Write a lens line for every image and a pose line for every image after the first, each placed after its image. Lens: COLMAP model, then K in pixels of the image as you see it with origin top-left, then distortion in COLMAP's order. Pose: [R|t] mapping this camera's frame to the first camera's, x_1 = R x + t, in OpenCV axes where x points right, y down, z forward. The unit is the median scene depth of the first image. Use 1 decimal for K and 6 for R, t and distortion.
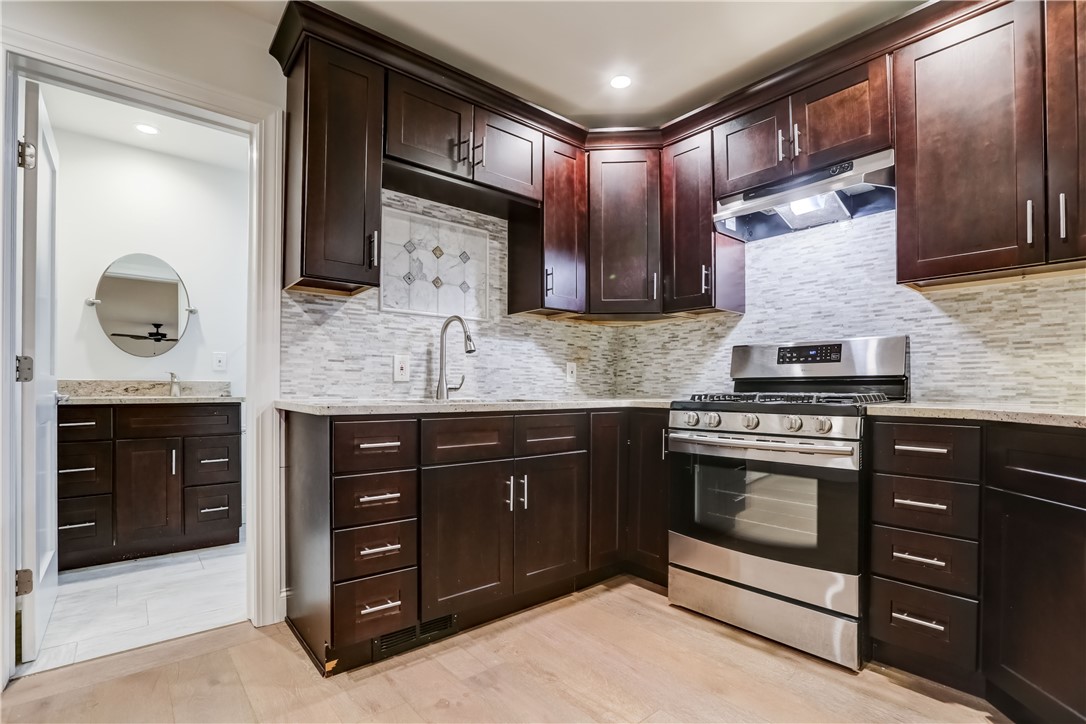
lens RADIAL K [[508.9, 0, 530.8], [0, 508.9, 386.6], [0, 0, 1]] dist [-0.042074, 0.013274]
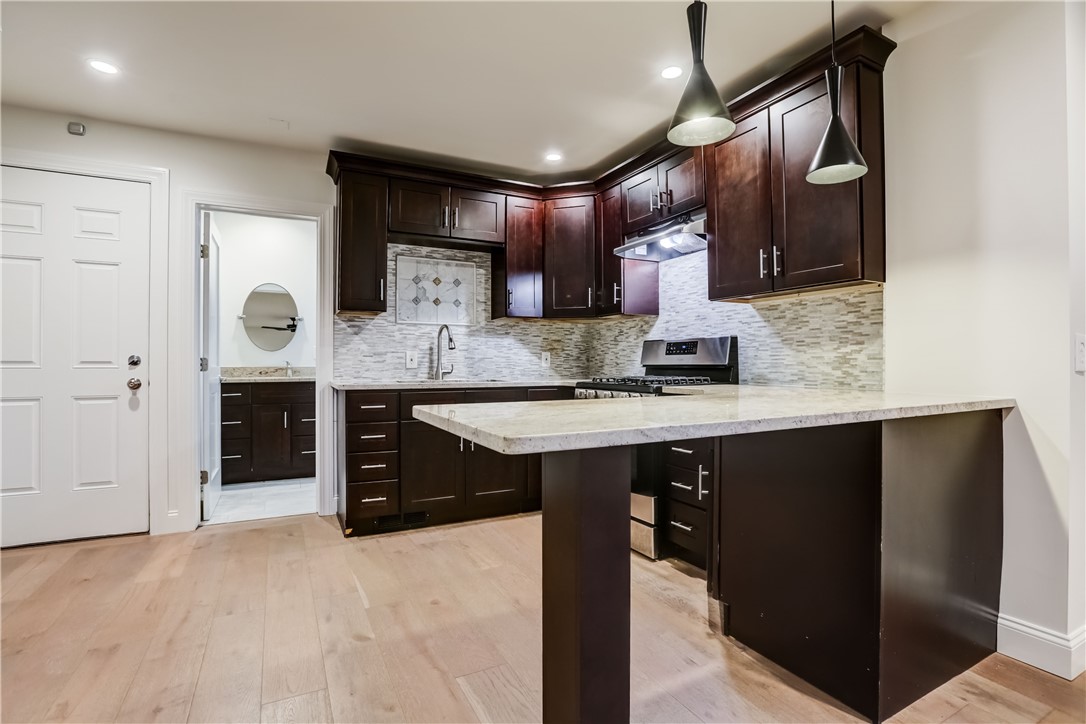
lens RADIAL K [[508.9, 0, 528.1], [0, 508.9, 360.1], [0, 0, 1]] dist [-0.042074, 0.013274]
pose [[0.974400, -0.006415, -0.224730, 0.445160], [0.005478, 0.999974, -0.004791, -0.026825], [0.224754, 0.003438, 0.974409, -0.427467]]
